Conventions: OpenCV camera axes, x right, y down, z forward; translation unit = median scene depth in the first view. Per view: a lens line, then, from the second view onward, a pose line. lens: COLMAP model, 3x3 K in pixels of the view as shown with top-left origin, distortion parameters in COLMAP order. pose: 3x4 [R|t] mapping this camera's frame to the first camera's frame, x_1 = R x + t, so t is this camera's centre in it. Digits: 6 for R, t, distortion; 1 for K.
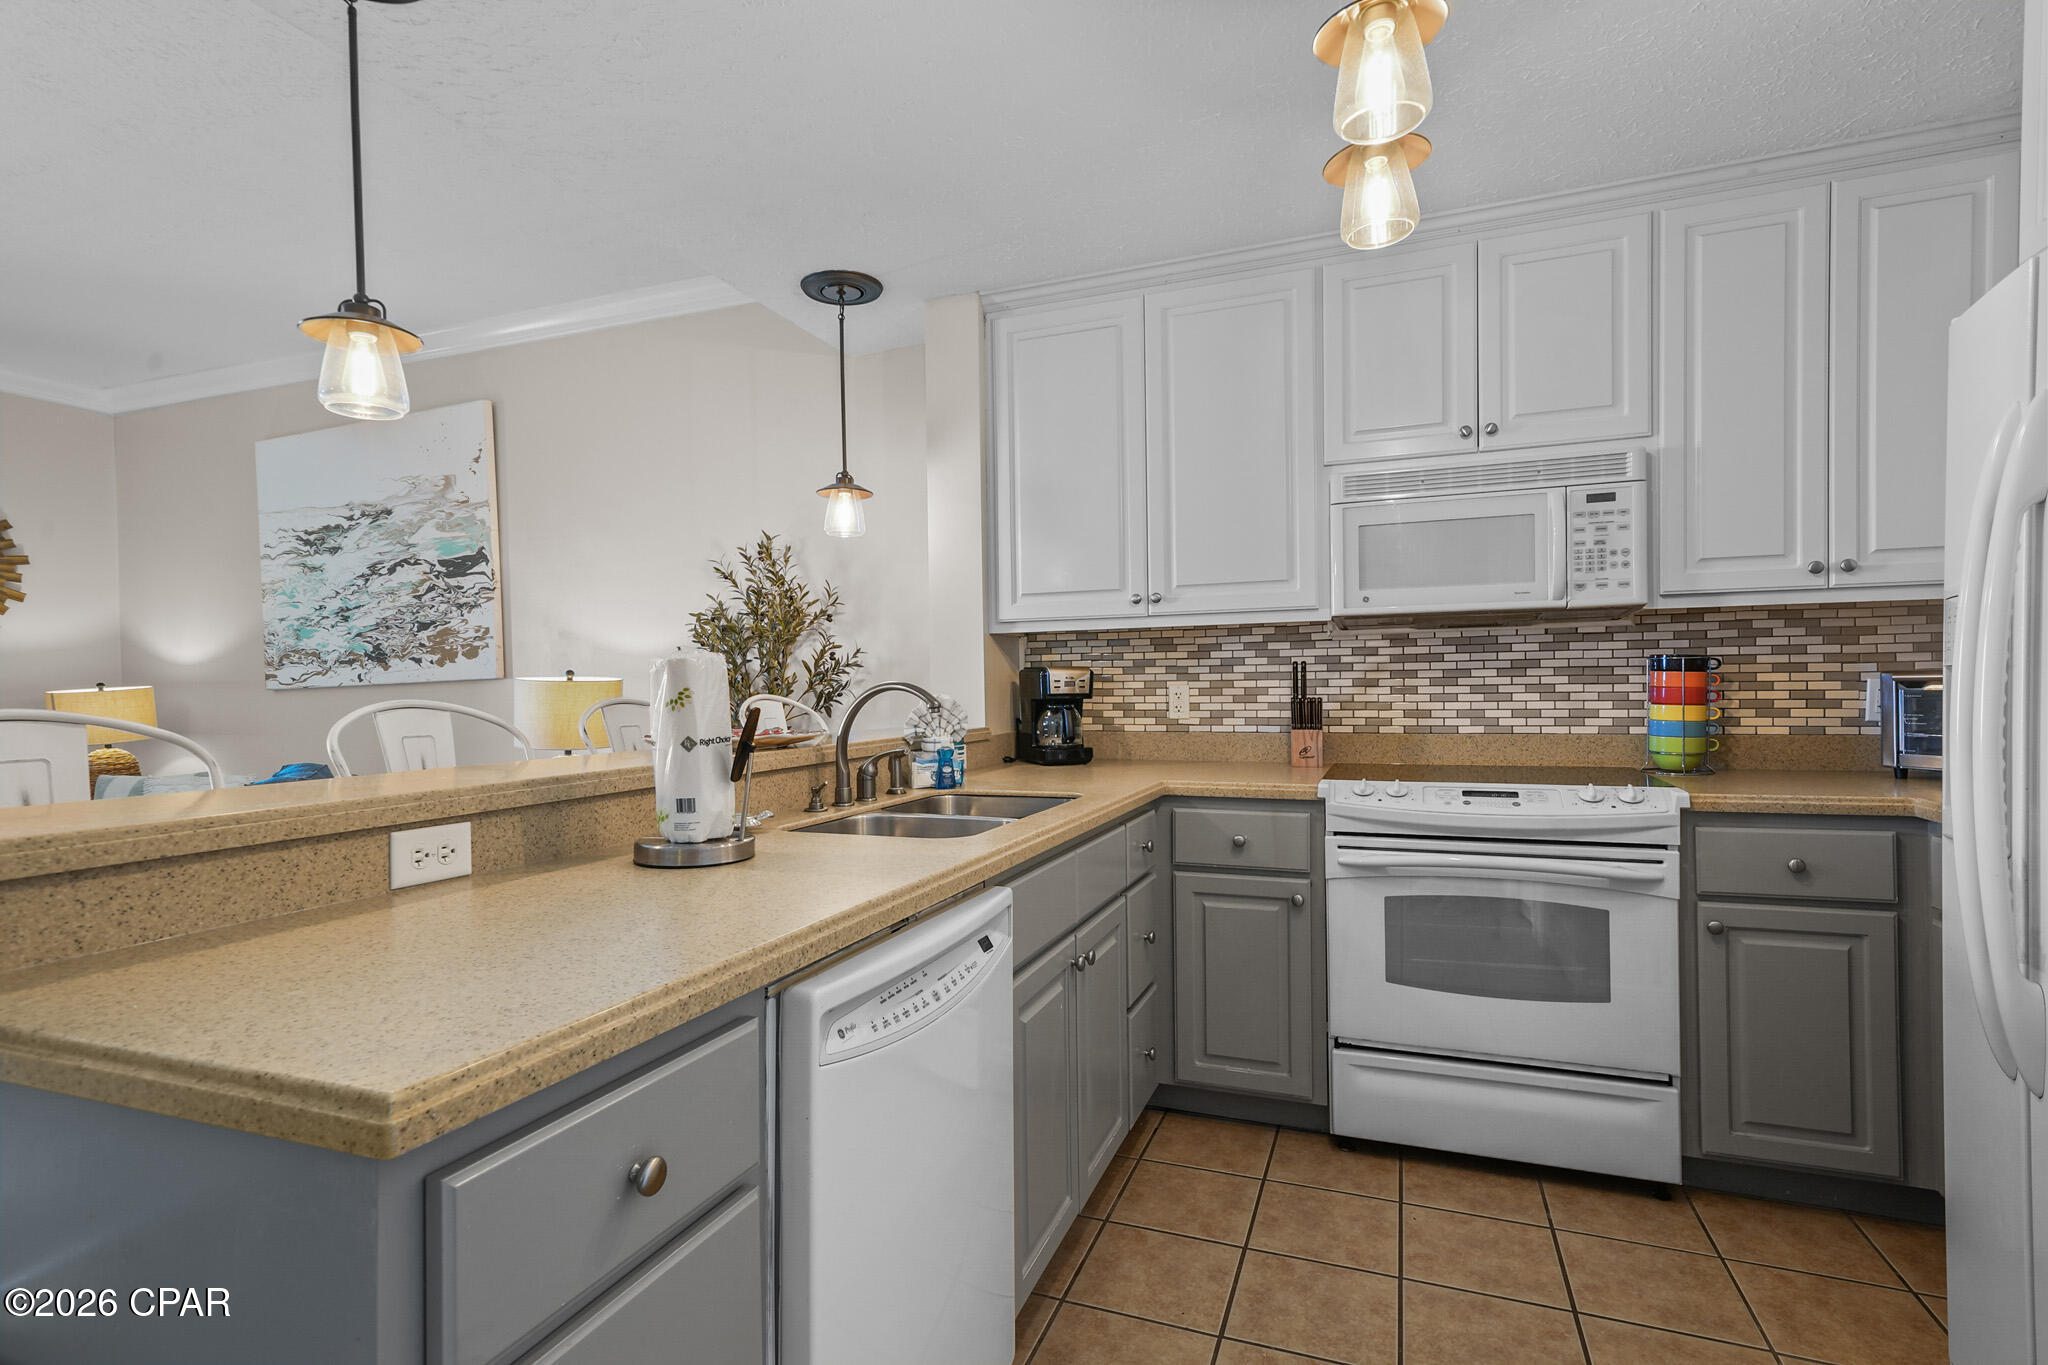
lens RADIAL K [[1002.2, 0, 1011.0], [0, 1002.2, 696.8], [0, 0, 1]] dist [0.014462, 0.001558]
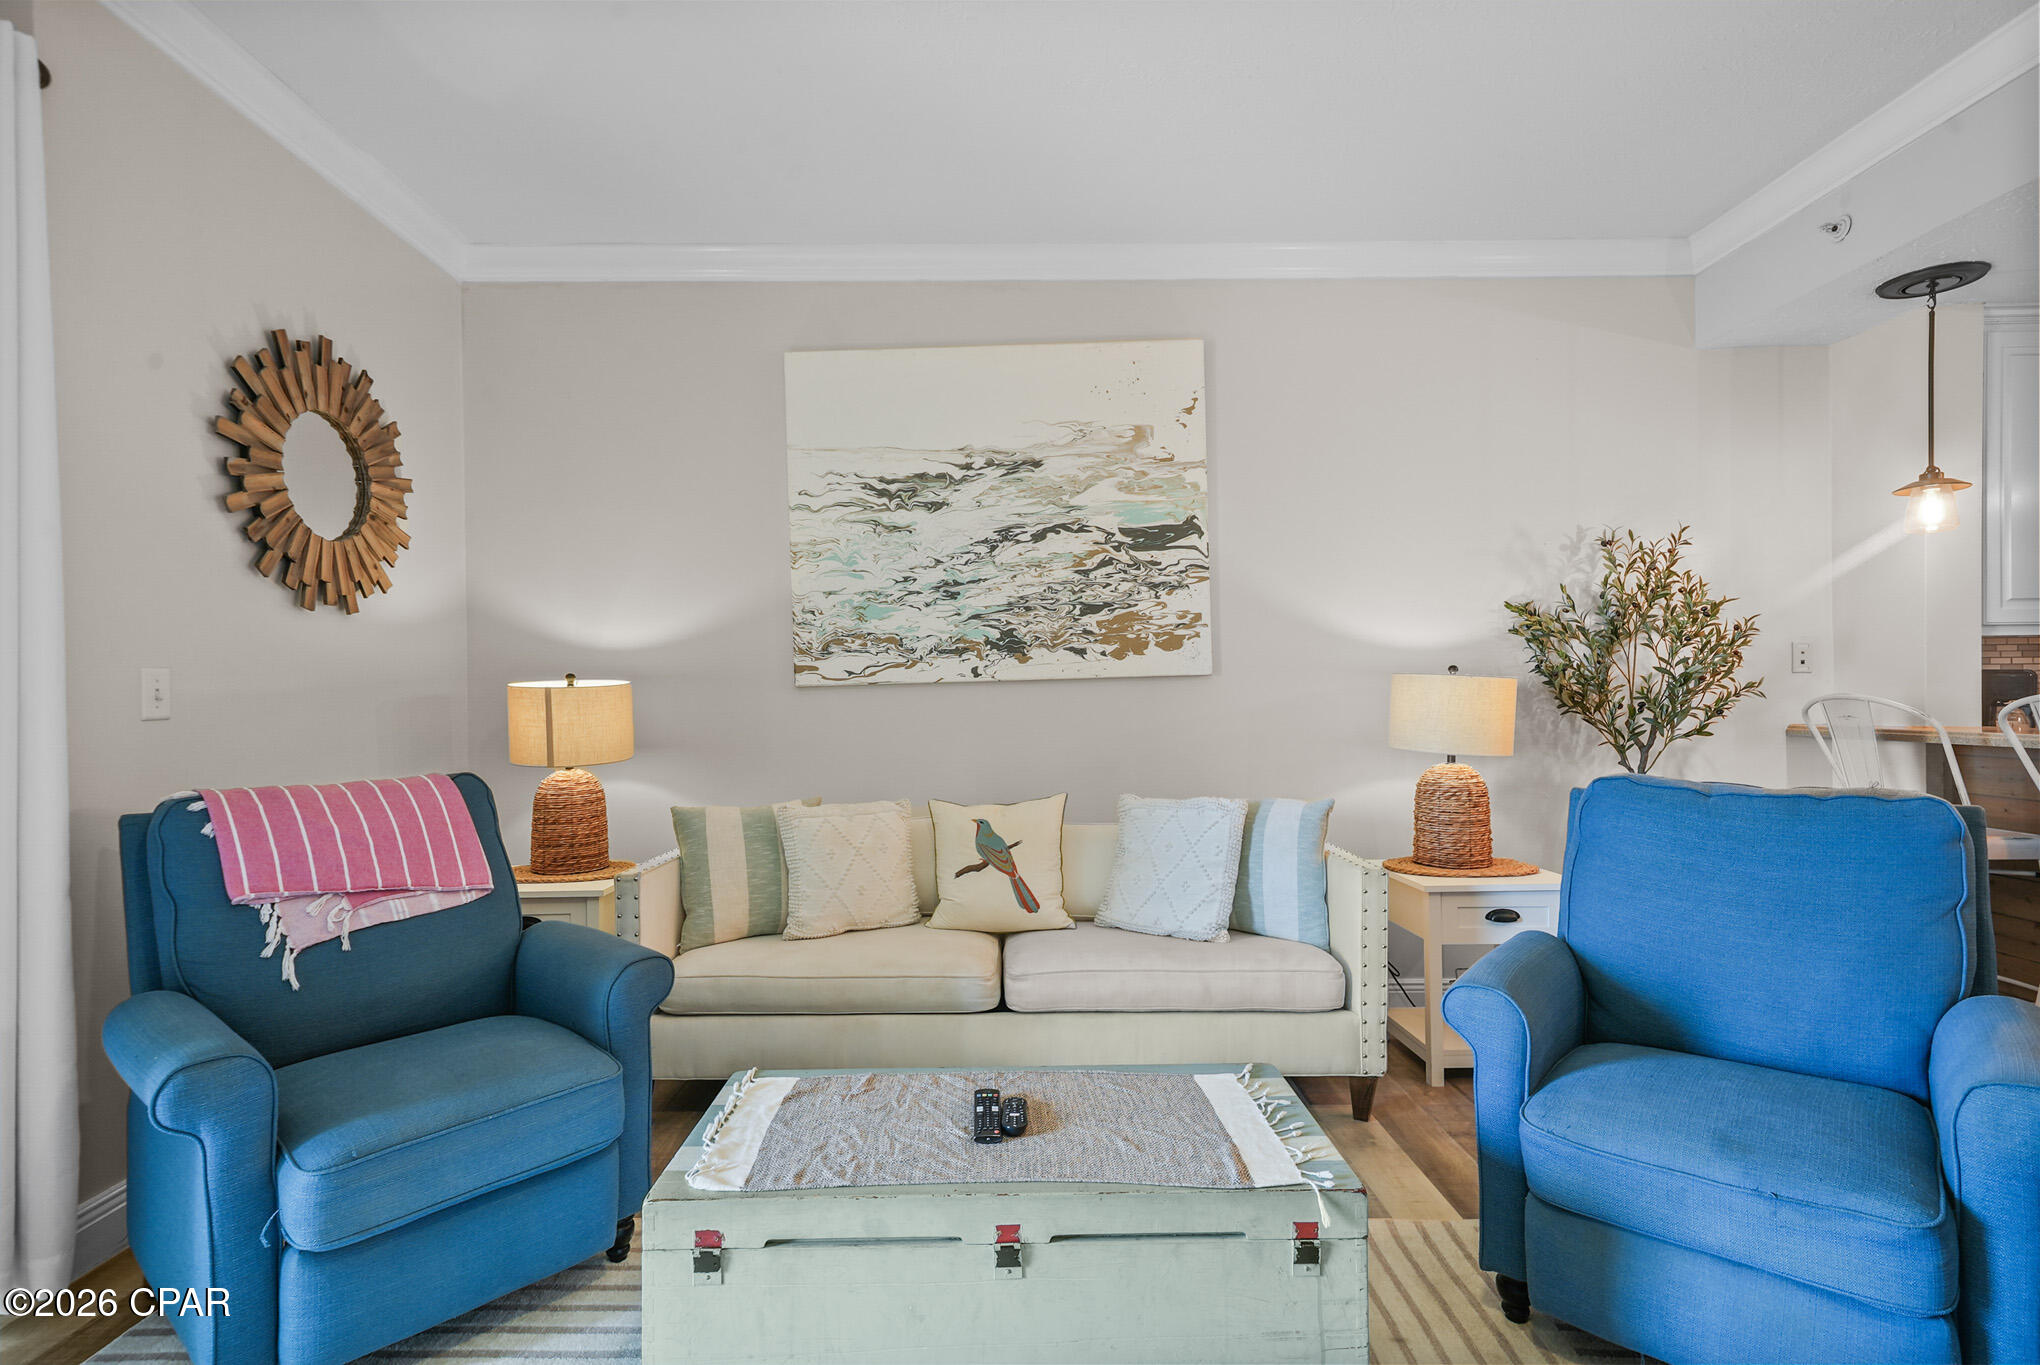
lens RADIAL K [[998.2, 0, 1008.9], [0, 998.2, 692.5], [0, 0, 1]] dist [0.014462, 0.001558]
pose [[0.929267, 0.007625, 0.369329, -1.335347], [-0.001822, 0.999869, -0.016060, 0.013887], [-0.369403, 0.014251, 0.929160, 0.404362]]
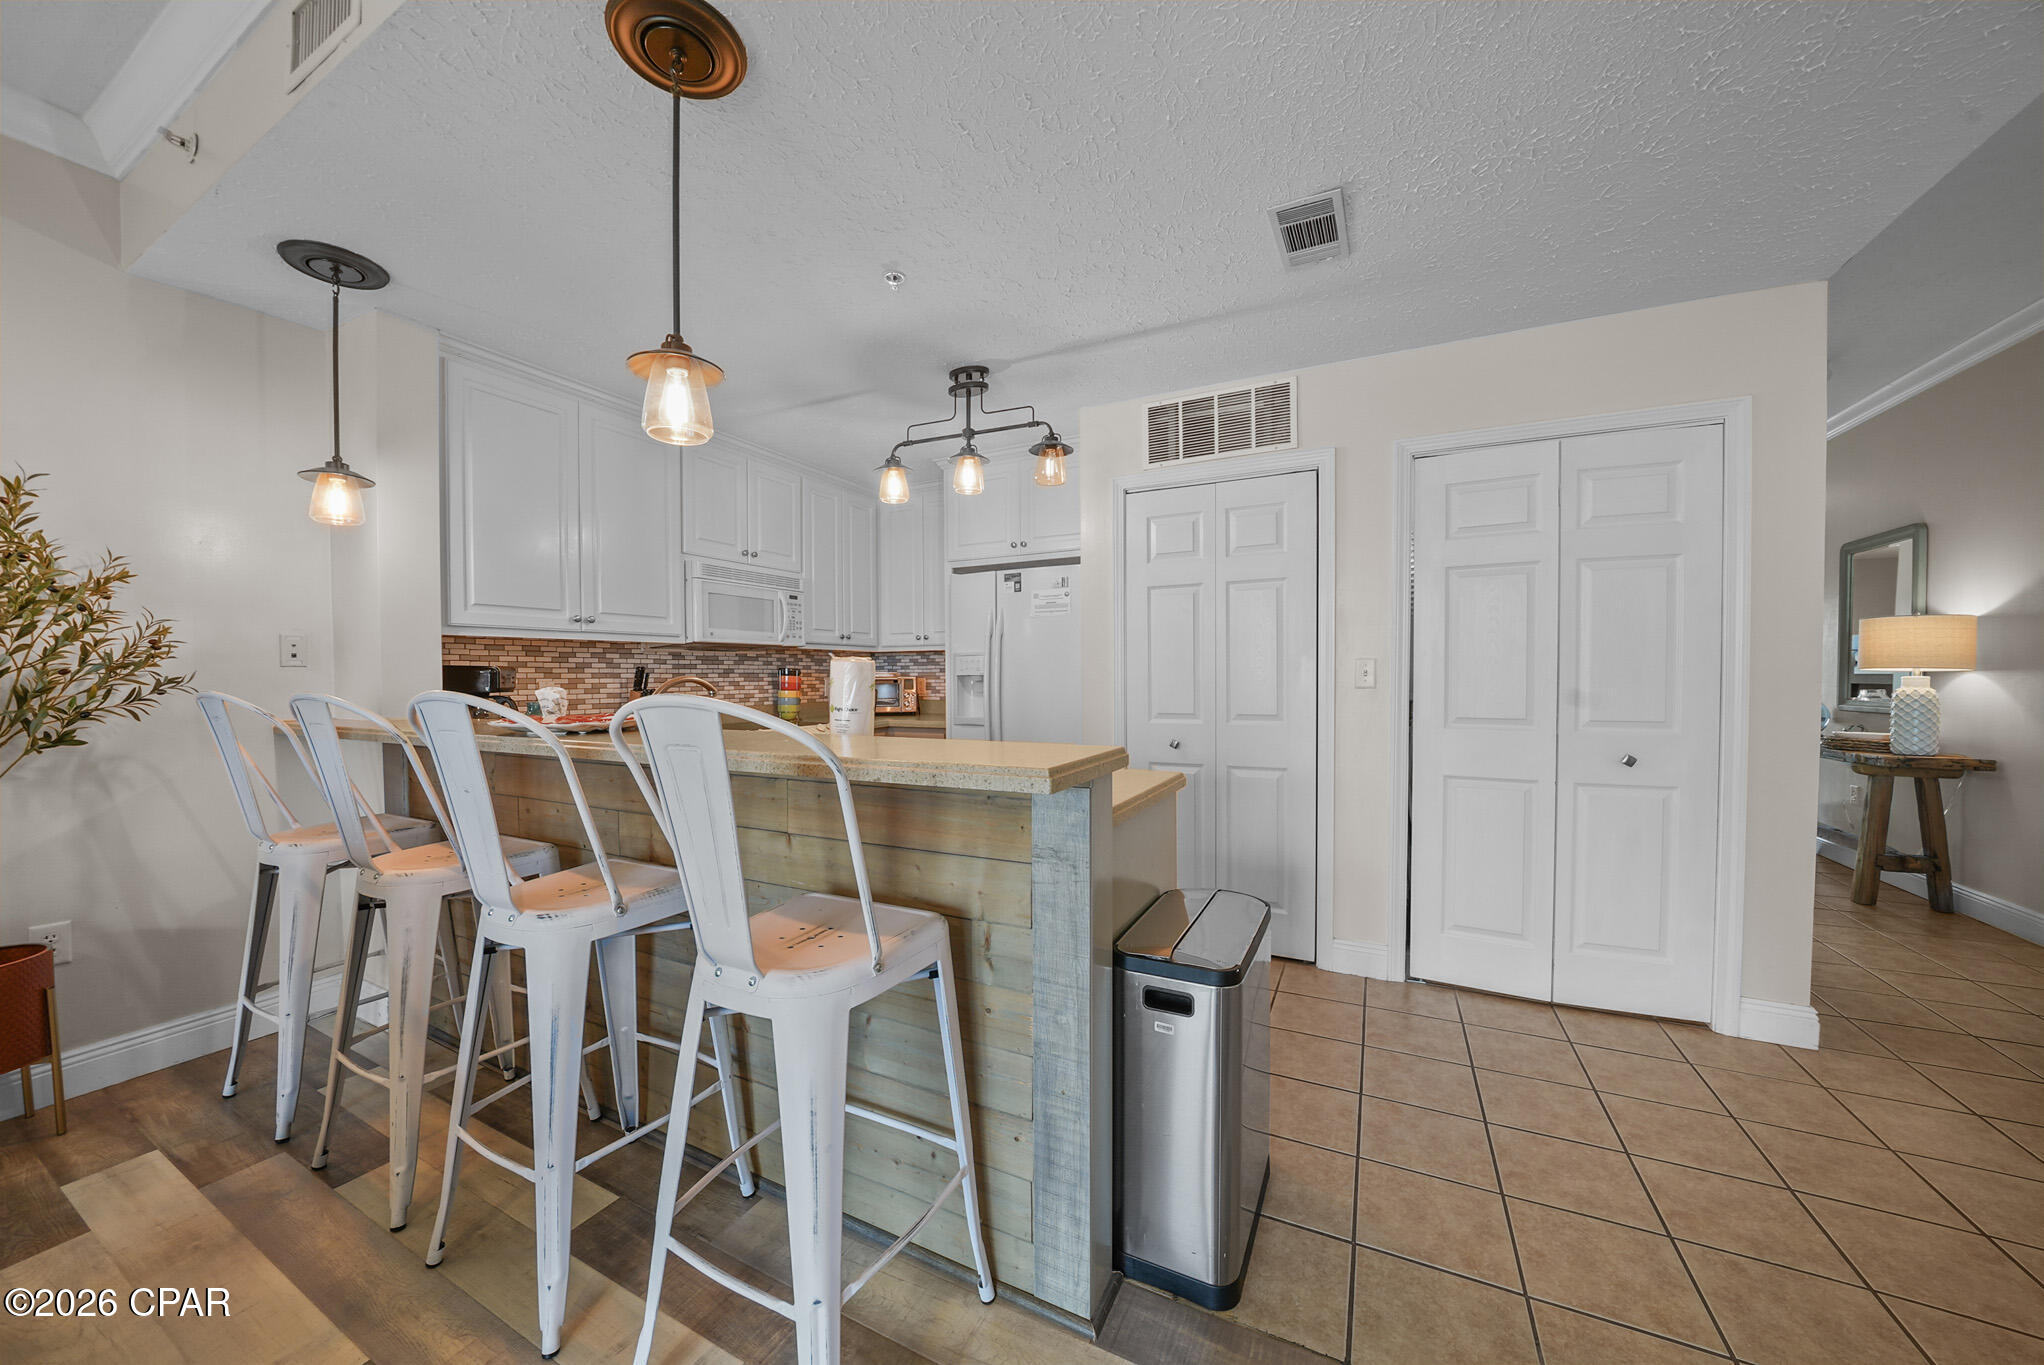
lens RADIAL K [[714.7, 0, 1012.0], [0, 714.7, 691.3], [0, 0, 1]] dist [-0.026091, 0.003226]
pose [[0.099044, -0.009091, 0.995042, -0.745777], [0.015975, 0.999844, 0.007545, 0.004650], [-0.994955, 0.015149, 0.099174, 0.288994]]
